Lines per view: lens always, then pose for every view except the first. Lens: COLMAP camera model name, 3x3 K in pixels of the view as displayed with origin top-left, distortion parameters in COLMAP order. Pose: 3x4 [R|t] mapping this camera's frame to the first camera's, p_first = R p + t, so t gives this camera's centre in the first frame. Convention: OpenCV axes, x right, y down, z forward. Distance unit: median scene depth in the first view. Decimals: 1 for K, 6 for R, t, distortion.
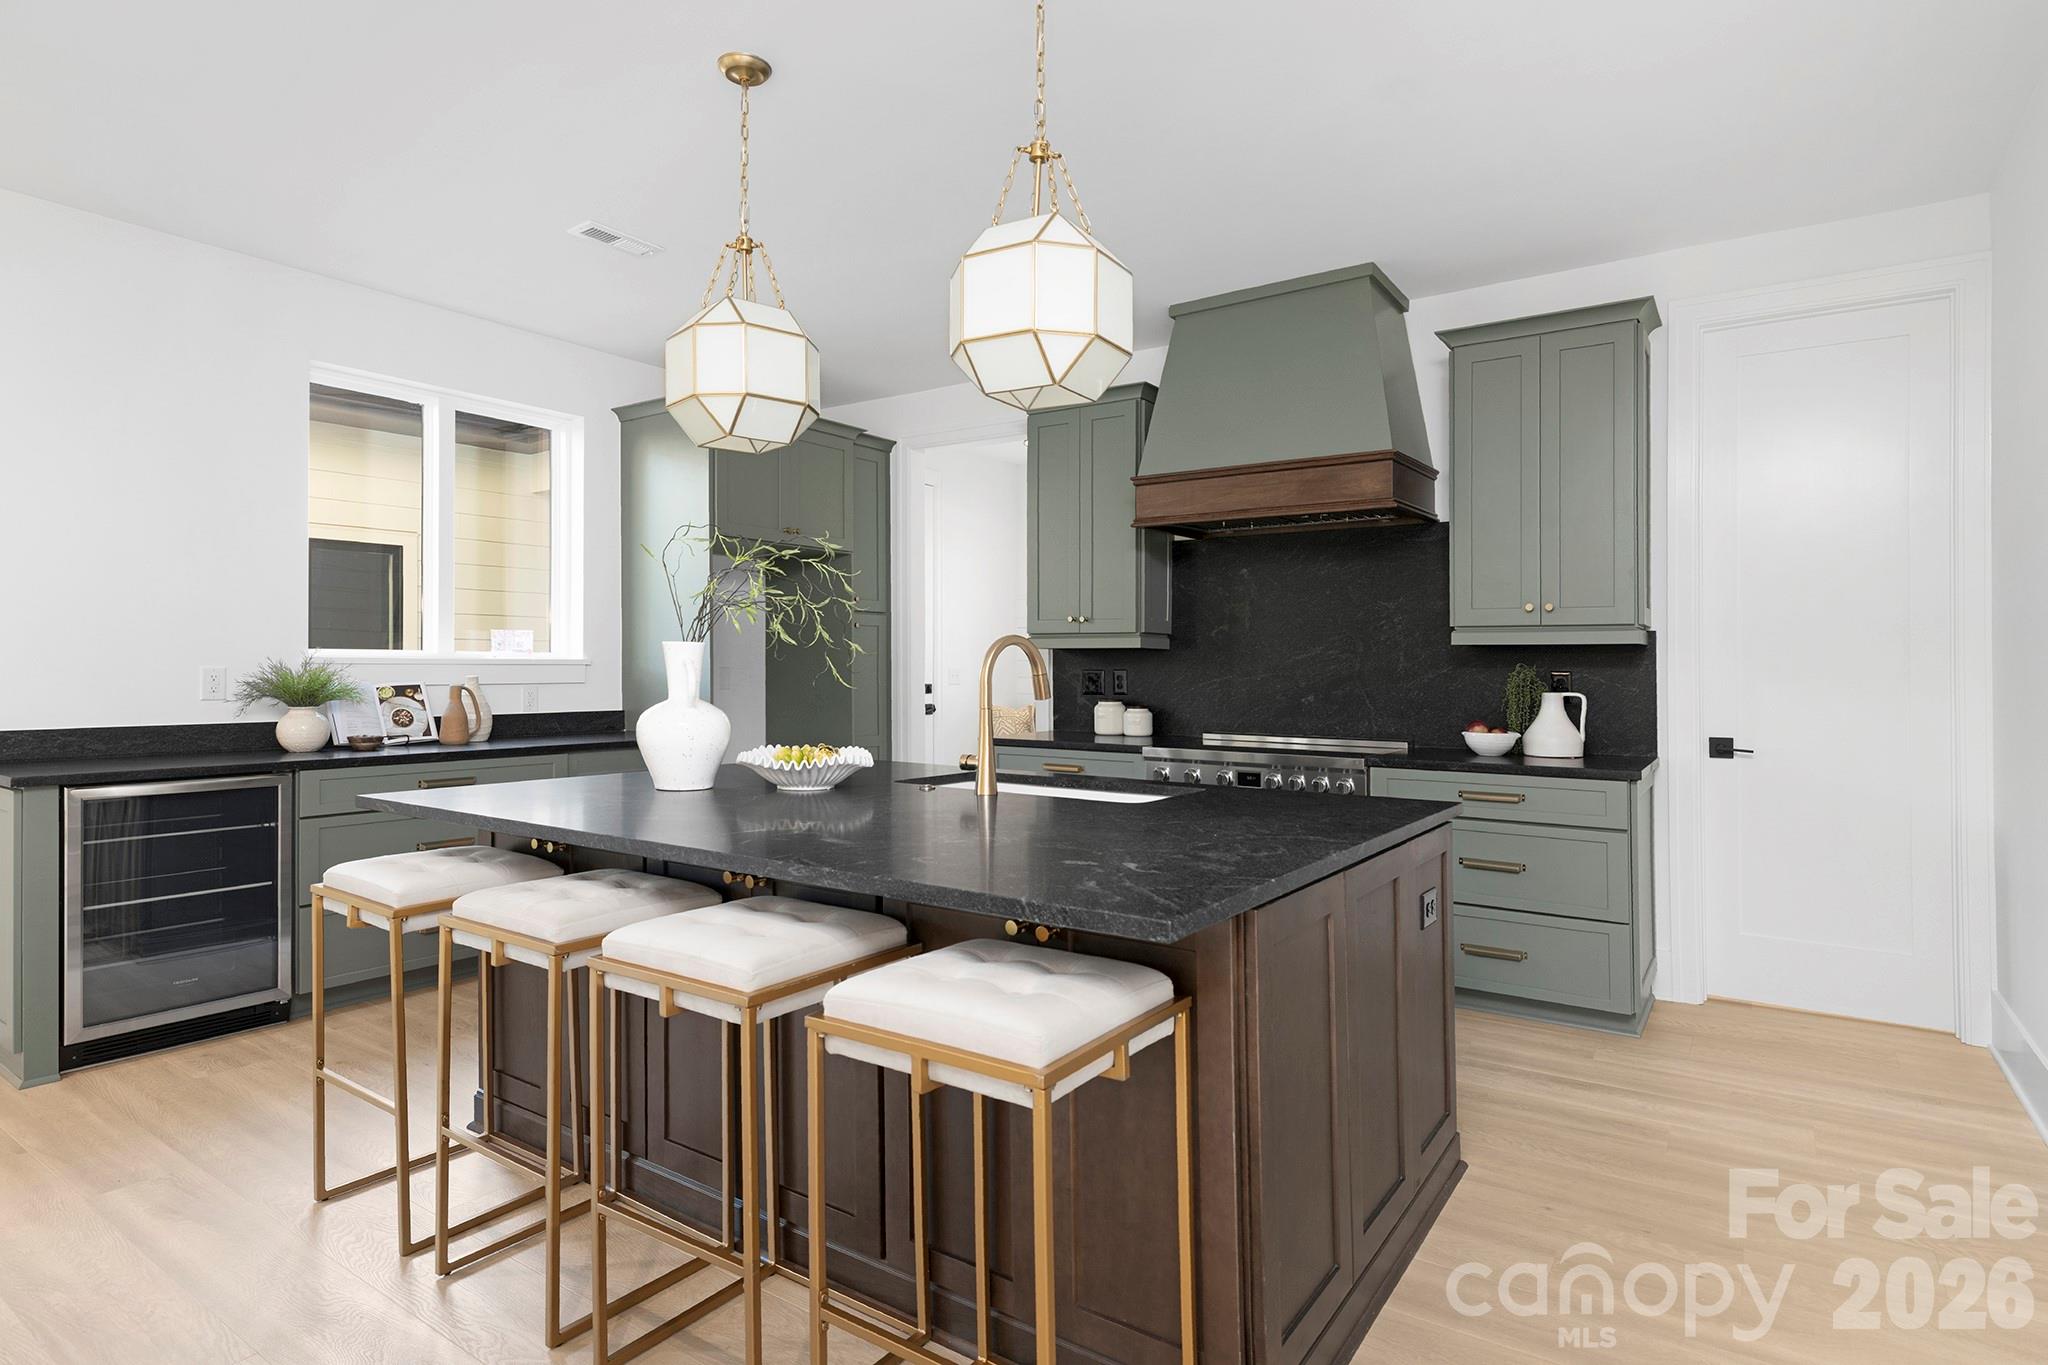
lens RADIAL K [[1068.7, 0, 1025.7], [0, 1068.7, 680.3], [0, 0, 1]] dist [-0.002913, -0.000285]
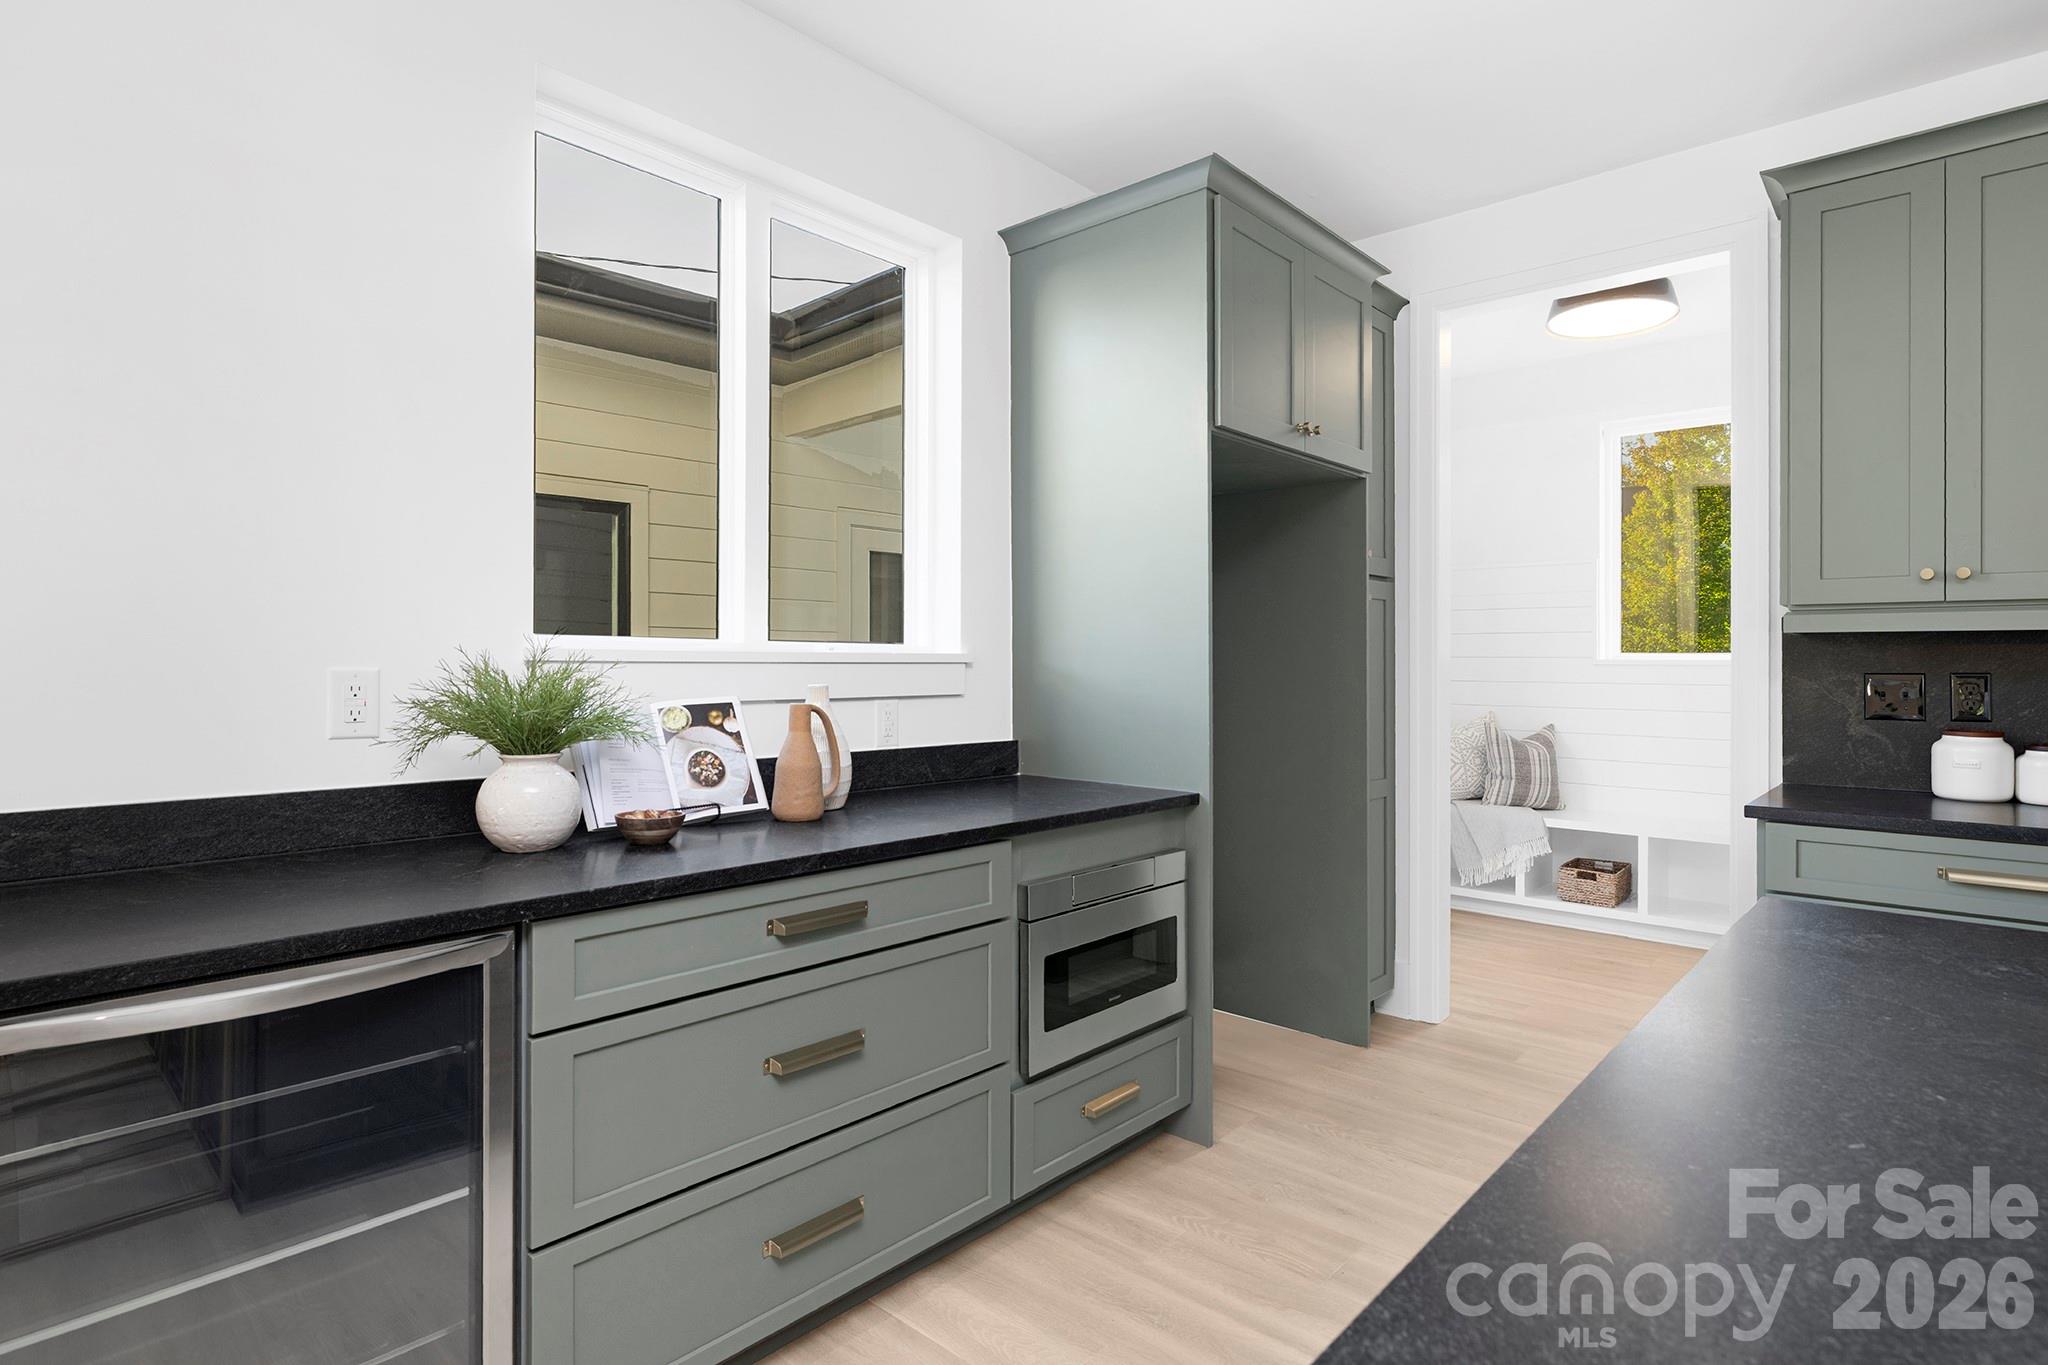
lens RADIAL K [[1068.7, 0, 1020.2], [0, 1068.7, 680.0], [0, 0, 1]] dist [-0.002913, -0.000285]
pose [[0.990033, 0.003707, -0.140785, -0.367138], [-0.003188, 0.999987, 0.003909, -0.009271], [0.140798, -0.003421, 0.990032, 0.522291]]
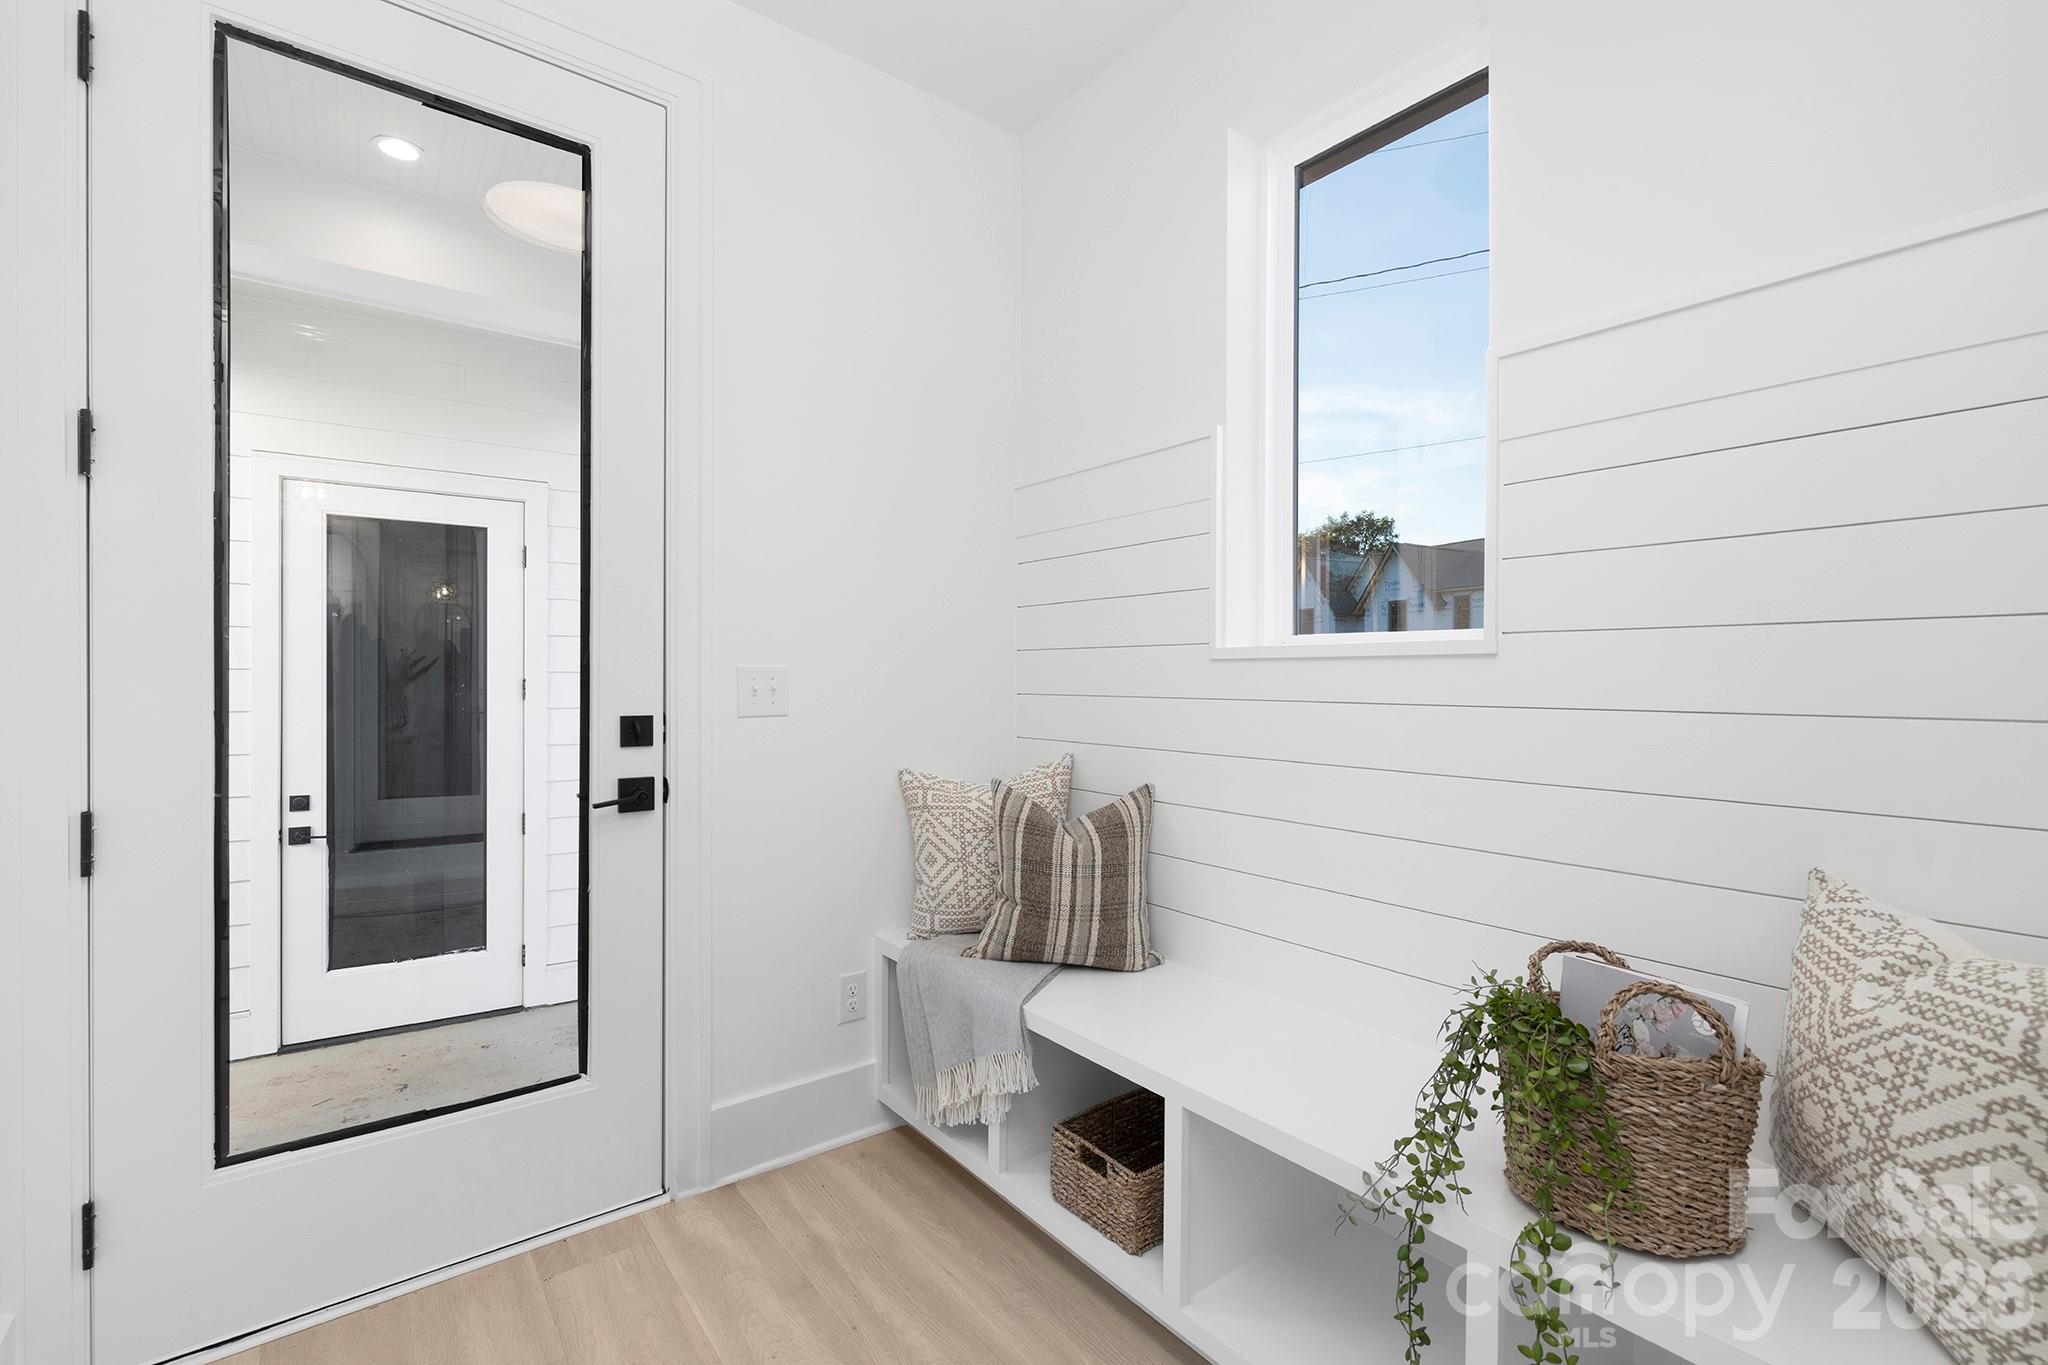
lens RADIAL K [[912.3, 0, 1027.5], [0, 912.3, 679.6], [0, 0, 1]] dist [-0.003376, 0.000138]
pose [[0.953229, 0.005542, -0.302199, 0.180991], [-0.007162, 0.999965, -0.004254, -0.012704], [0.302165, 0.006219, 0.953235, 1.354137]]
